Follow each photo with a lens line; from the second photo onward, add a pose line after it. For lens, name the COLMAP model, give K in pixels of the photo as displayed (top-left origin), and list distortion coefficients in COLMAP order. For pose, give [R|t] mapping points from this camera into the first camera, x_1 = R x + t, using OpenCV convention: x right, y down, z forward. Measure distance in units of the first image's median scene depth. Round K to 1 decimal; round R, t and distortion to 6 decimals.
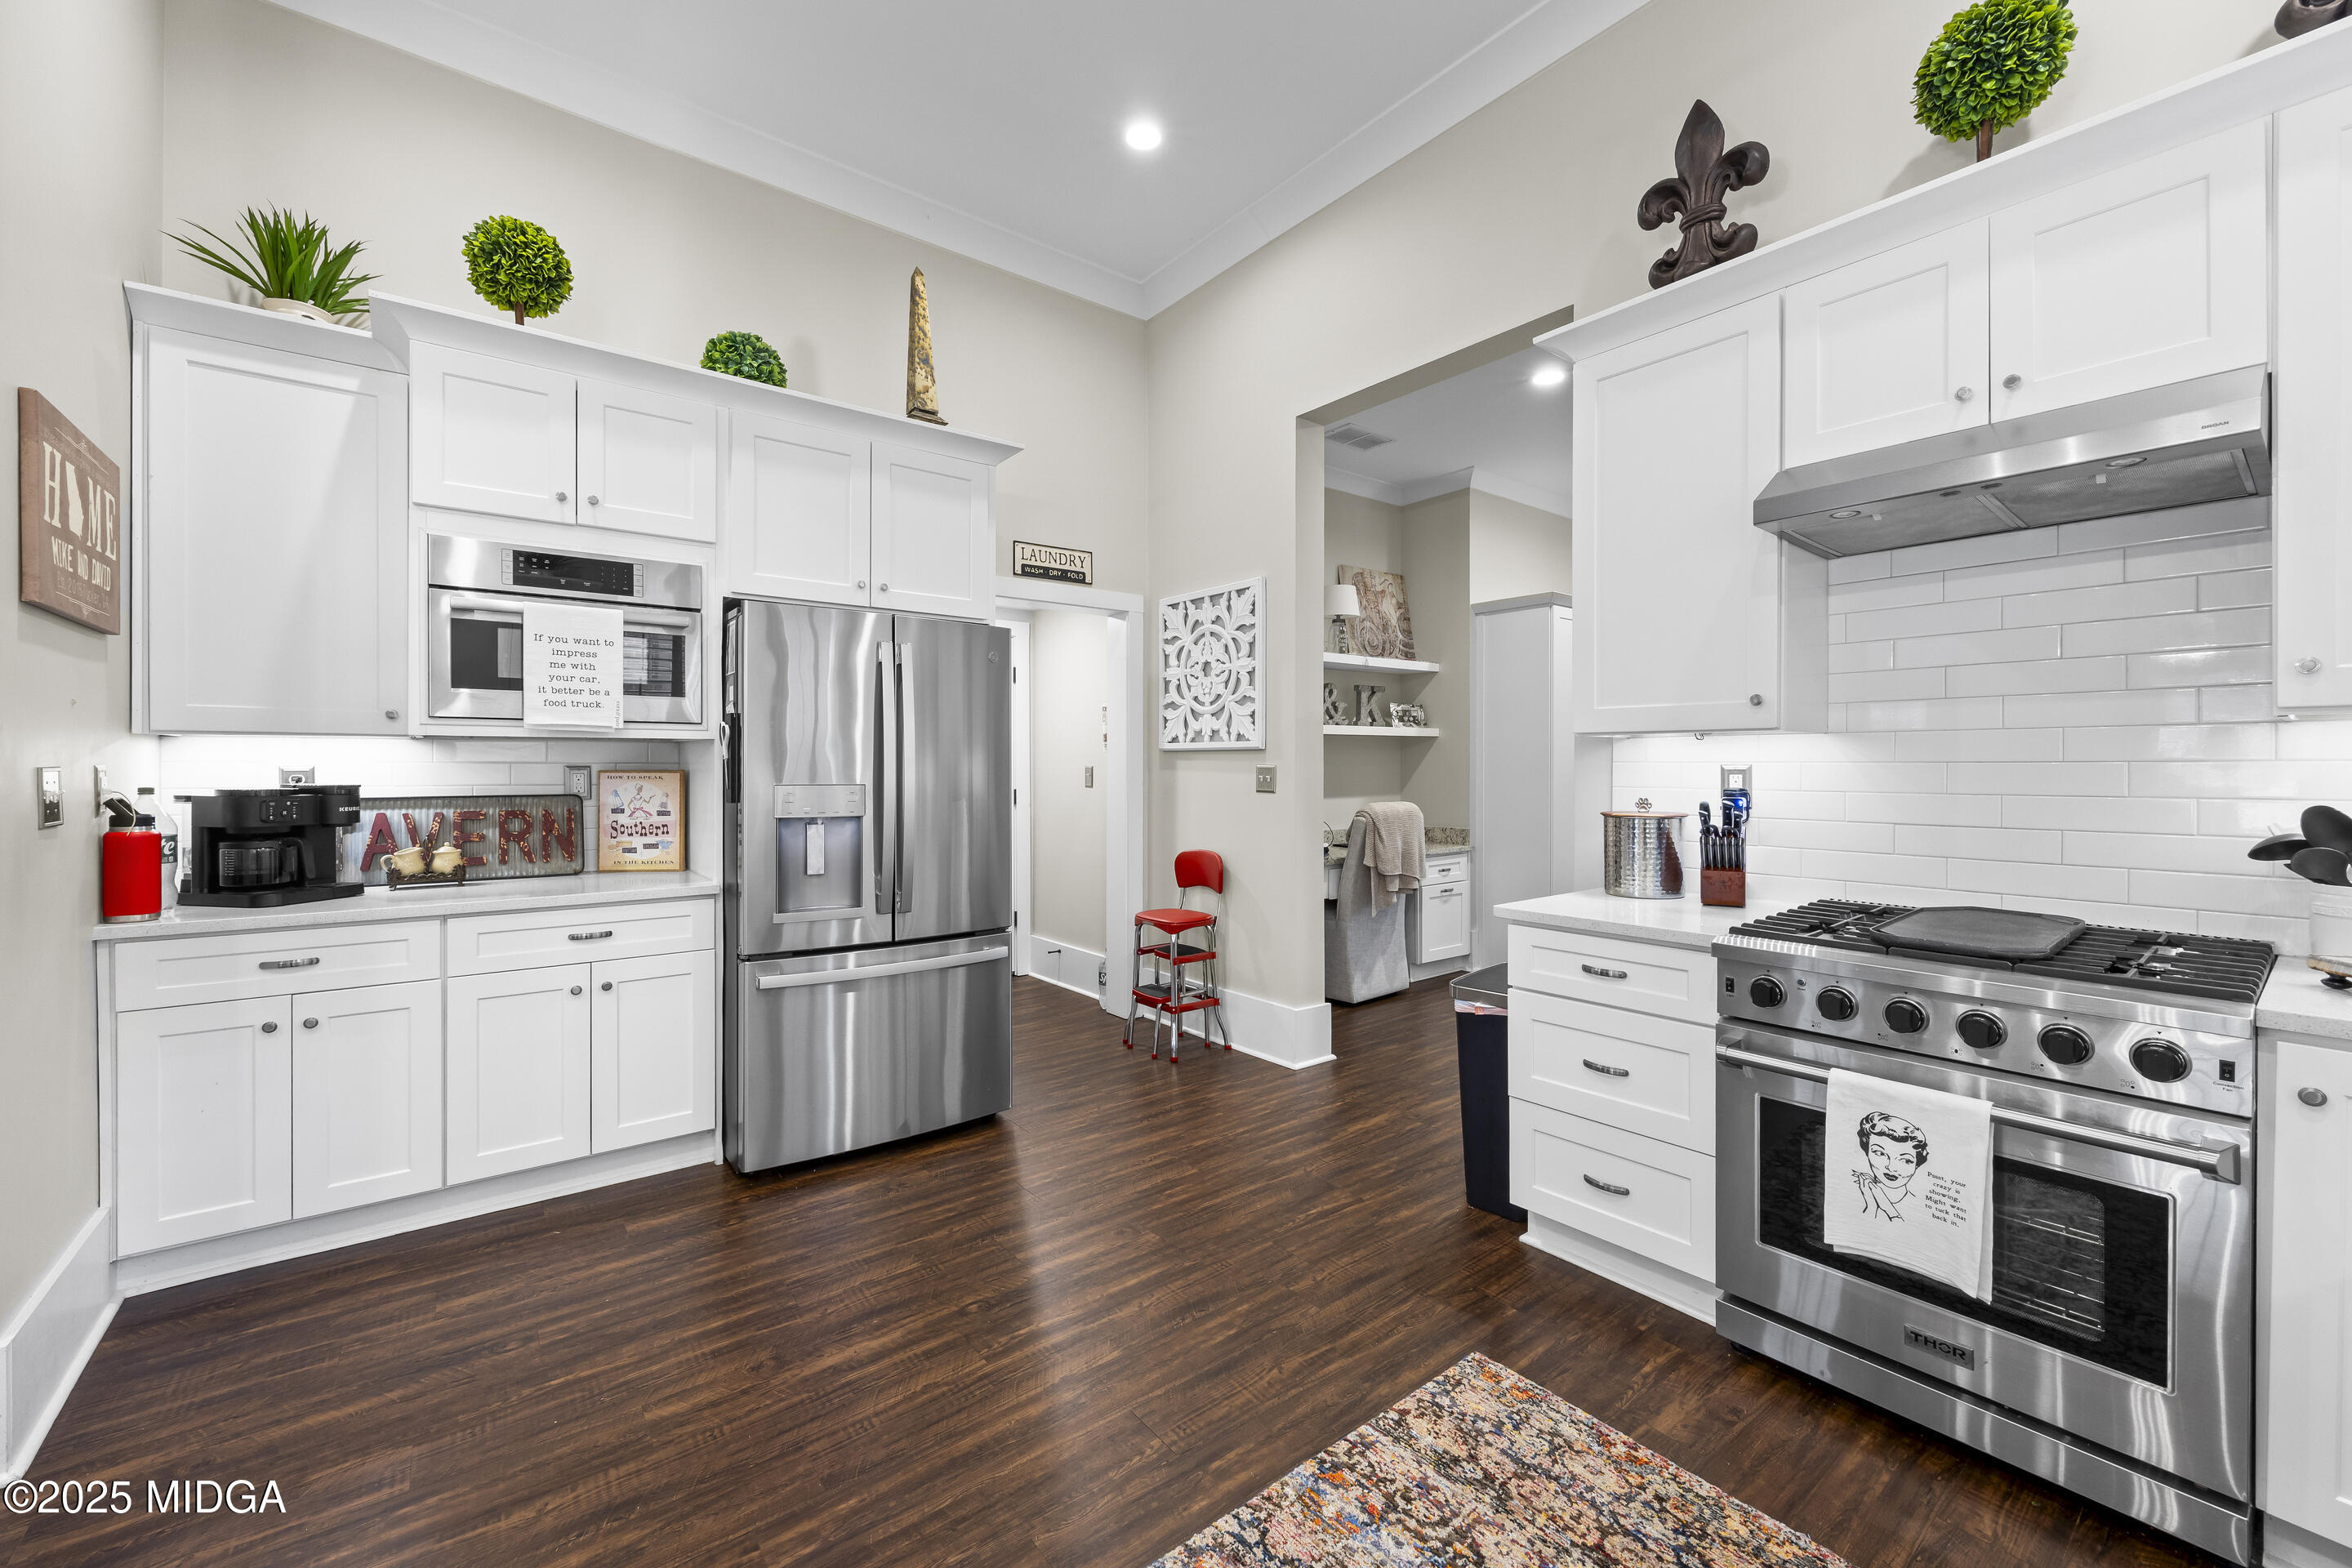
lens RADIAL K [[933.4, 0, 1177.9], [0, 933.4, 770.9], [0, 0, 1]] dist [-0.001962, 0.000552]
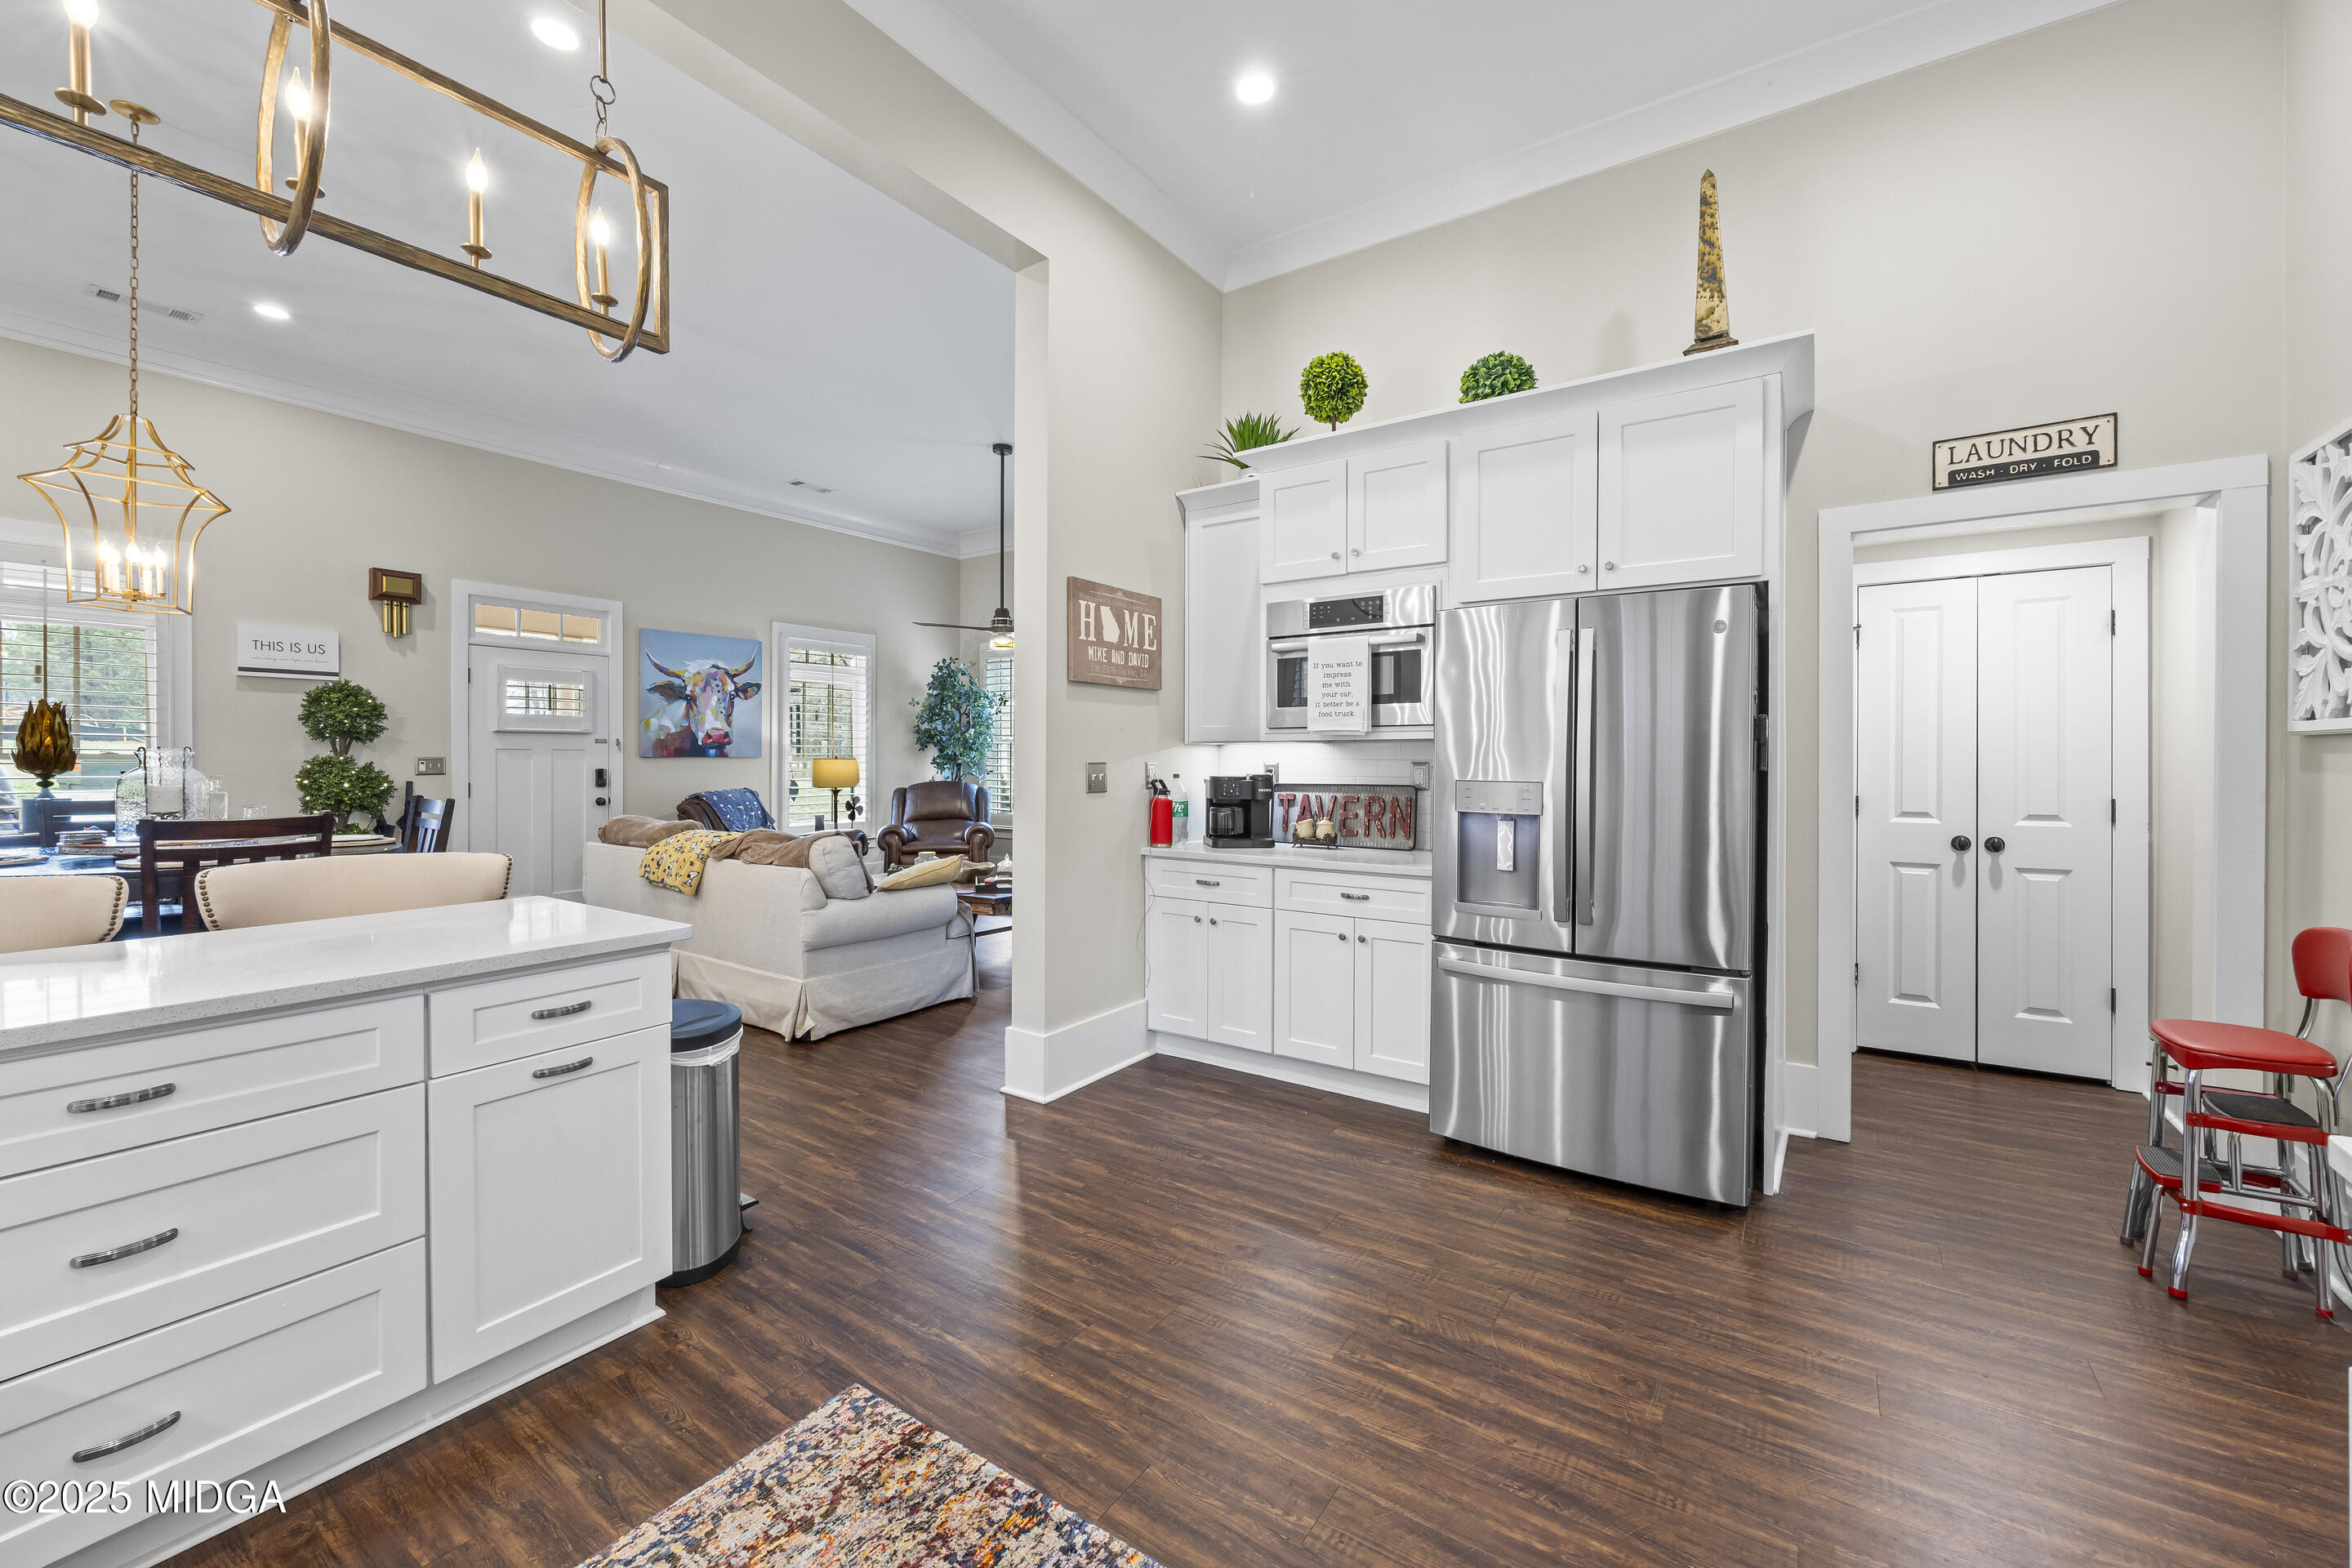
lens RADIAL K [[933.4, 0, 1178.0], [0, 933.4, 767.1], [0, 0, 1]] dist [-0.001962, 0.000552]
pose [[0.300070, 0.007097, -0.953891, 0.505408], [-0.007514, 0.999959, 0.005076, -0.003219], [0.953888, 0.005645, 0.300111, 0.391717]]
